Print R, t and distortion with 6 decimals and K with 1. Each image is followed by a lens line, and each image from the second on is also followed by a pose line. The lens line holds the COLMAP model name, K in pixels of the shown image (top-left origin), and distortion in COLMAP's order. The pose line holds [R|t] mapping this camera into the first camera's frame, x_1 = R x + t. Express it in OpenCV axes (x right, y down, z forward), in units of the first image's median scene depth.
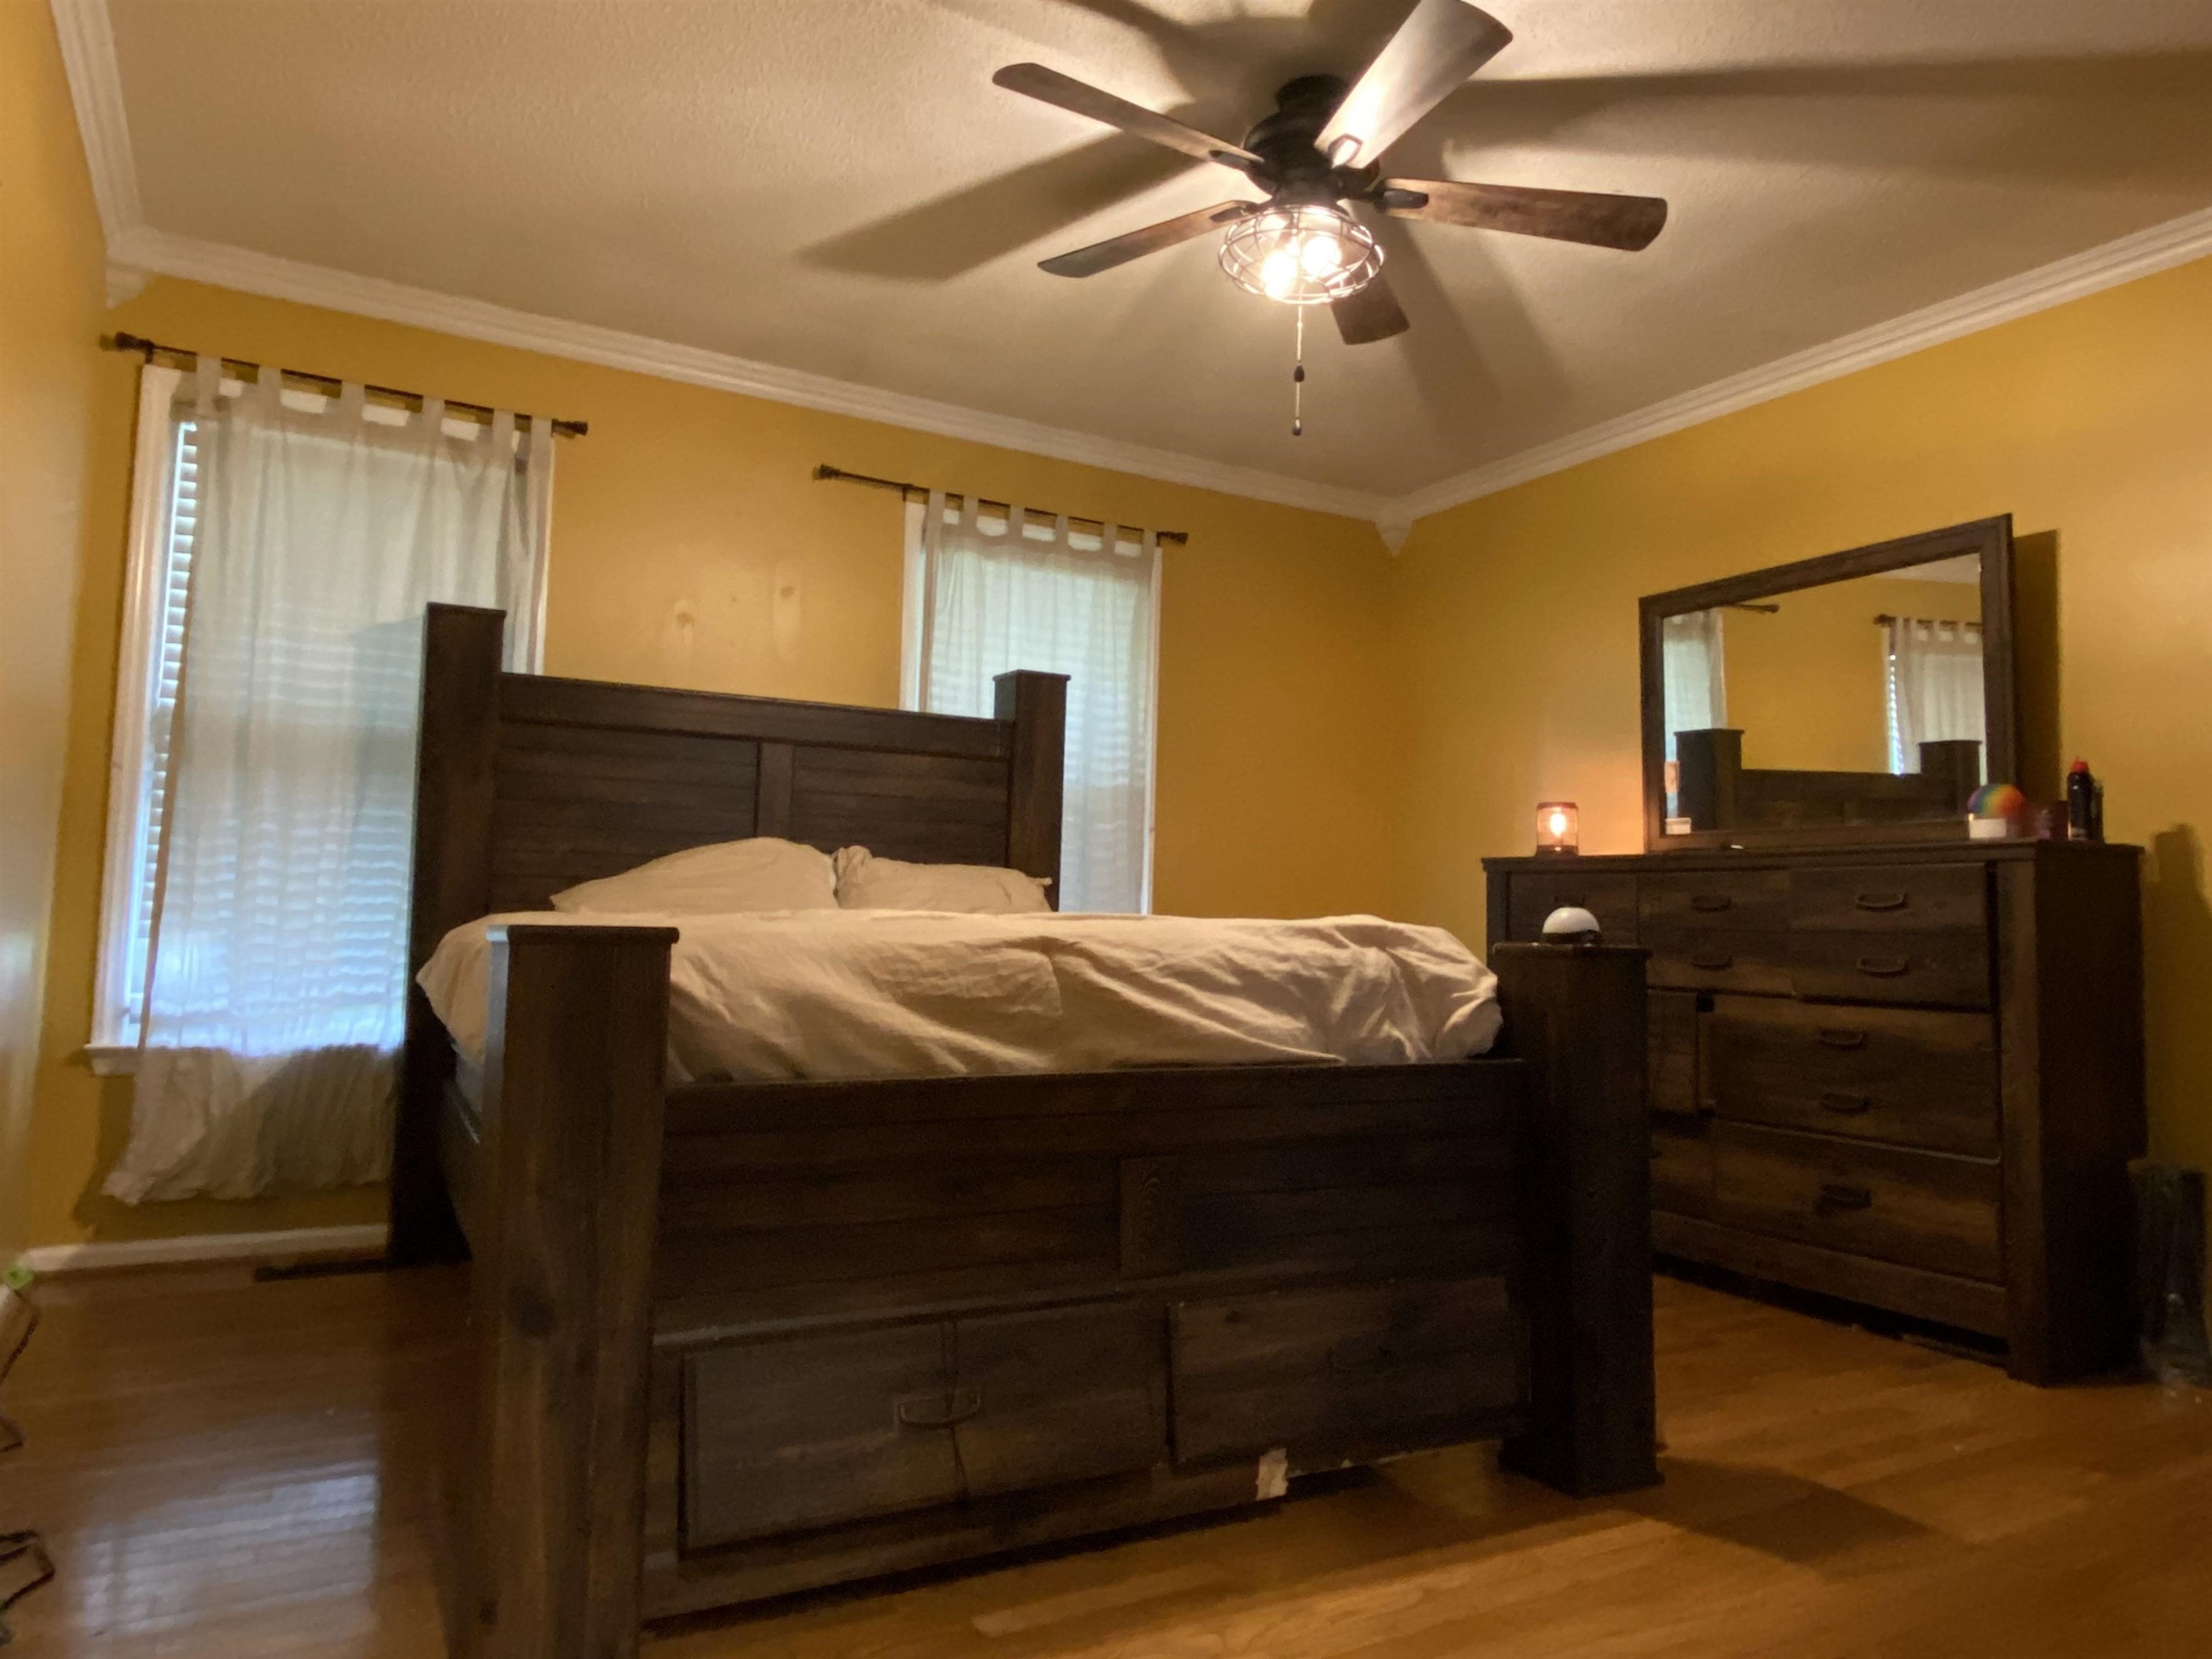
lens RADIAL K [[1492.7, 0, 1118.7], [0, 1492.7, 817.9], [0, 0, 1]] dist [0.091701, -0.121200]
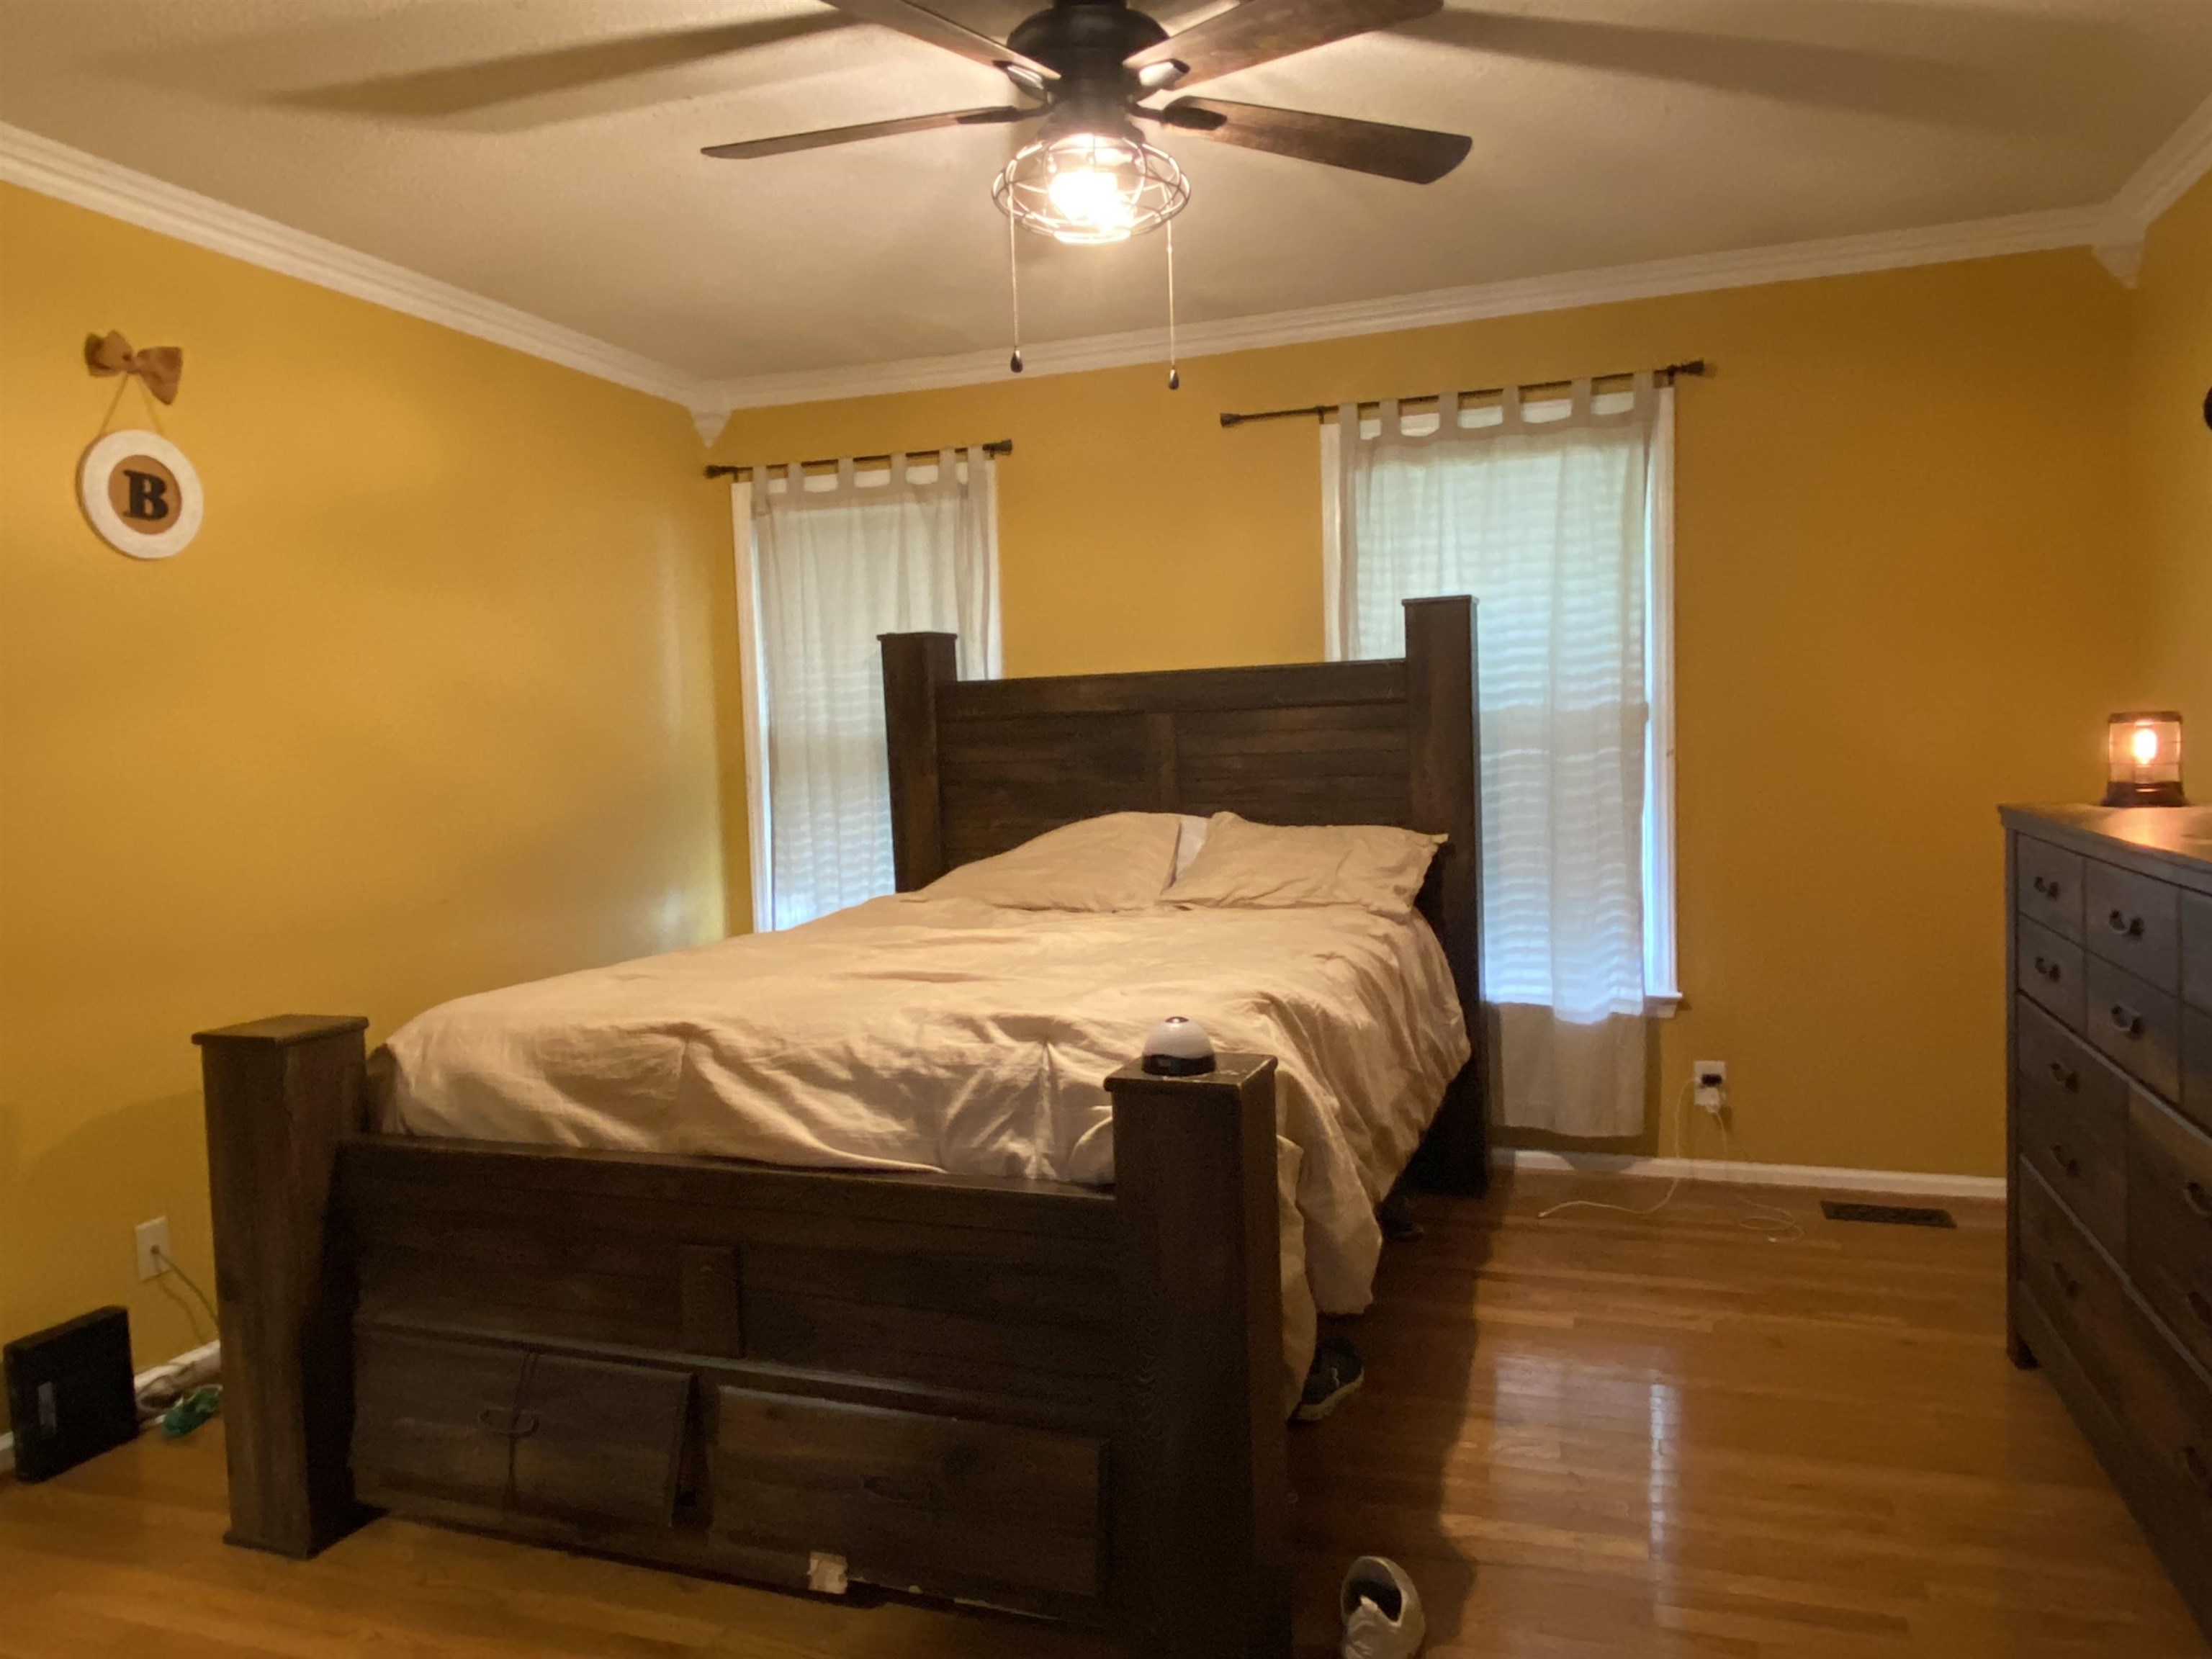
lens RADIAL K [[1492.7, 0, 1118.7], [0, 1492.7, 817.9], [0, 0, 1]] dist [0.091701, -0.121200]
pose [[0.647411, -0.001586, -0.762139, 0.616707], [0.105093, 0.990631, 0.087211, -0.081361], [0.754861, -0.136557, 0.641512, 0.349184]]
